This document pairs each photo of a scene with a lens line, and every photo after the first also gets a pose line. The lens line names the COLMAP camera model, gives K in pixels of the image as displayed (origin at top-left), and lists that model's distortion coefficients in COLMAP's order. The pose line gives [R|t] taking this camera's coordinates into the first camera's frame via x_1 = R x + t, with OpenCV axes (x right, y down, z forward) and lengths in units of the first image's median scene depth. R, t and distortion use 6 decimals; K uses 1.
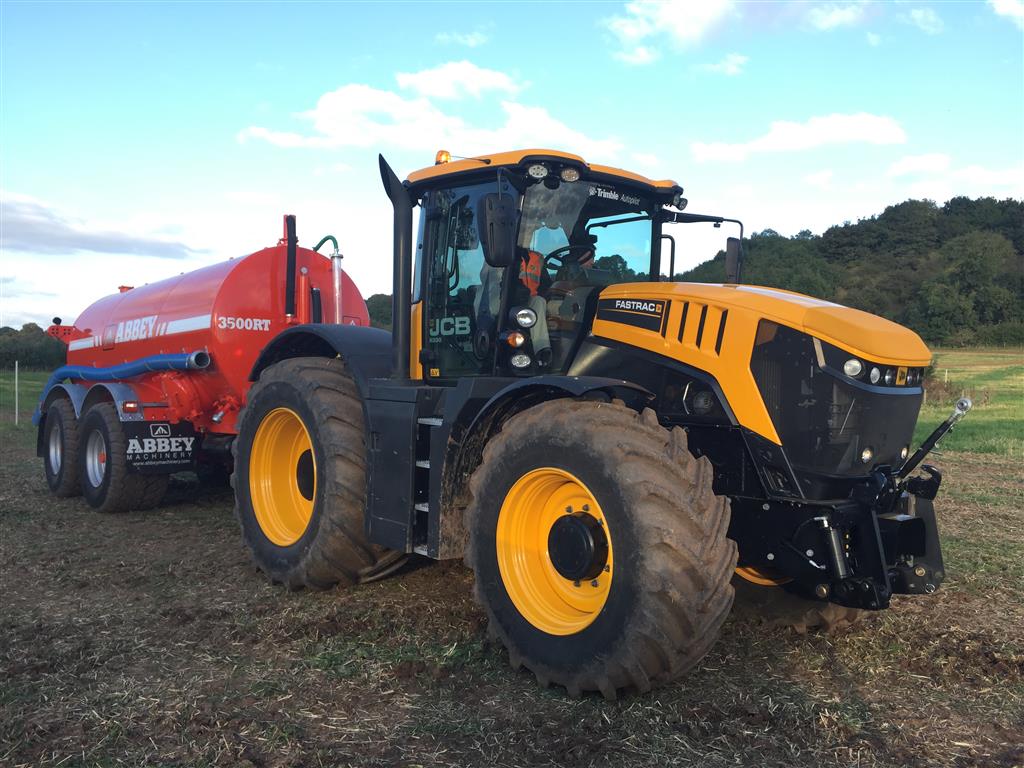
lens RADIAL K [[866.9, 0, 518.5], [0, 866.9, 391.1], [0, 0, 1]] dist [0.106402, -0.156188]
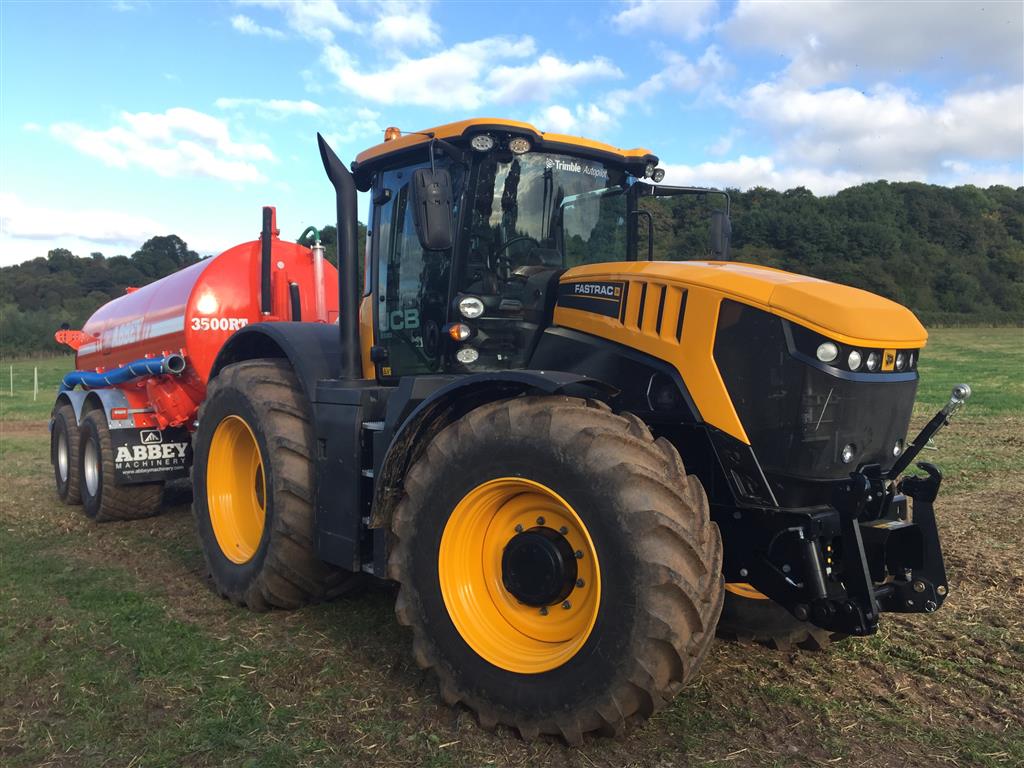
lens RADIAL K [[872.1, 0, 520.4], [0, 872.1, 386.6], [0, 0, 1]] dist [0.095670, -0.132972]
pose [[0.997981, -0.031528, -0.055137, 0.102155], [0.031907, 0.999473, 0.006013, -0.006557], [0.054918, -0.007760, 0.998461, 0.099517]]
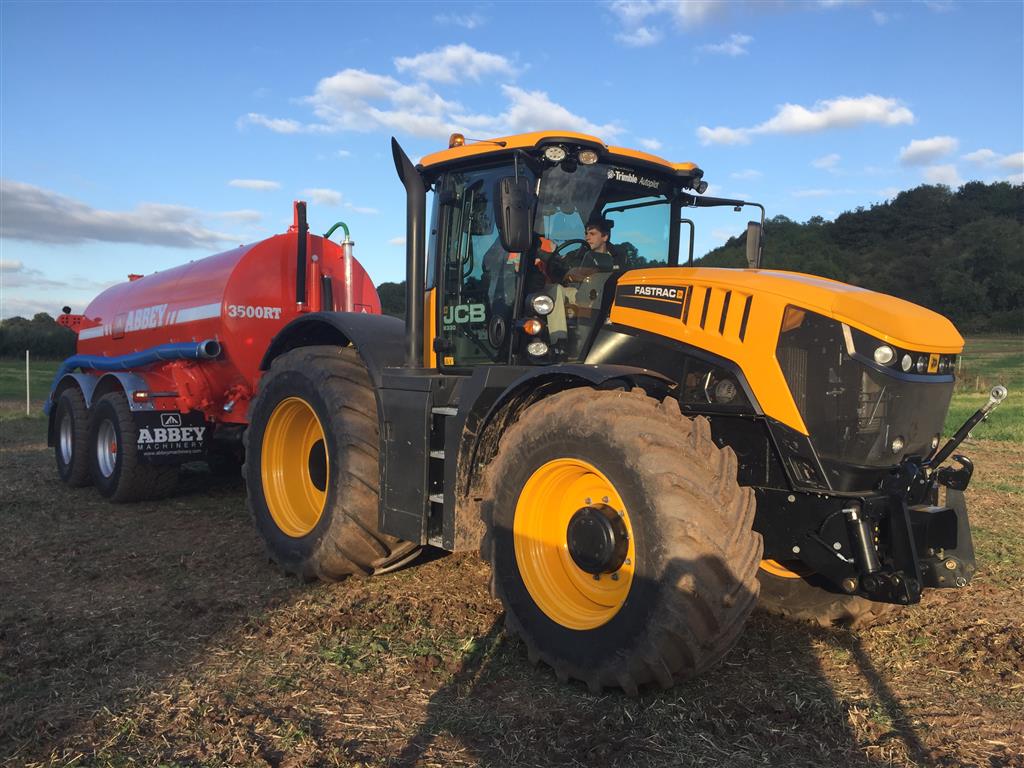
lens RADIAL K [[866.9, 0, 518.5], [0, 866.9, 391.1], [0, 0, 1]] dist [0.106402, -0.156188]
pose [[0.999943, -0.002307, -0.010384, -0.008659], [0.002445, 0.999908, 0.013330, -0.000433], [0.010352, -0.013354, 0.999857, 0.022632]]
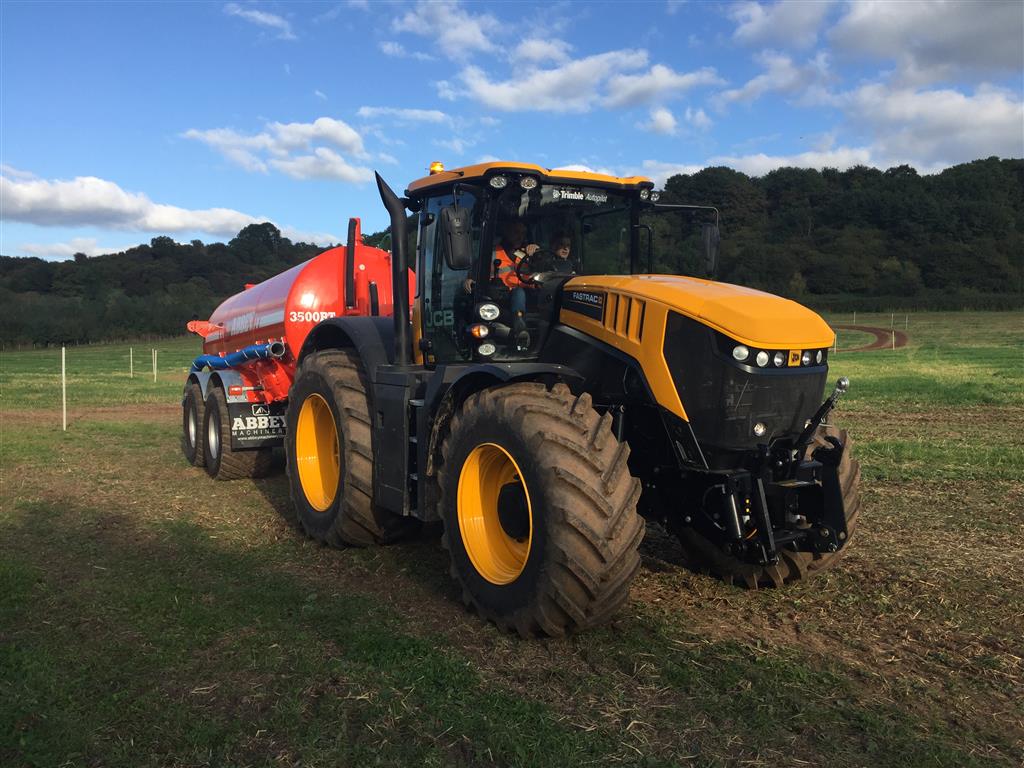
lens RADIAL K [[854.4, 0, 517.6], [0, 854.4, 409.9], [0, 0, 1]] dist [0.100876, -0.149733]
pose [[0.985213, -0.012690, -0.170862, 0.227717], [0.021931, 0.998390, 0.052309, -0.013439], [0.169923, -0.055282, 0.983905, -0.107844]]
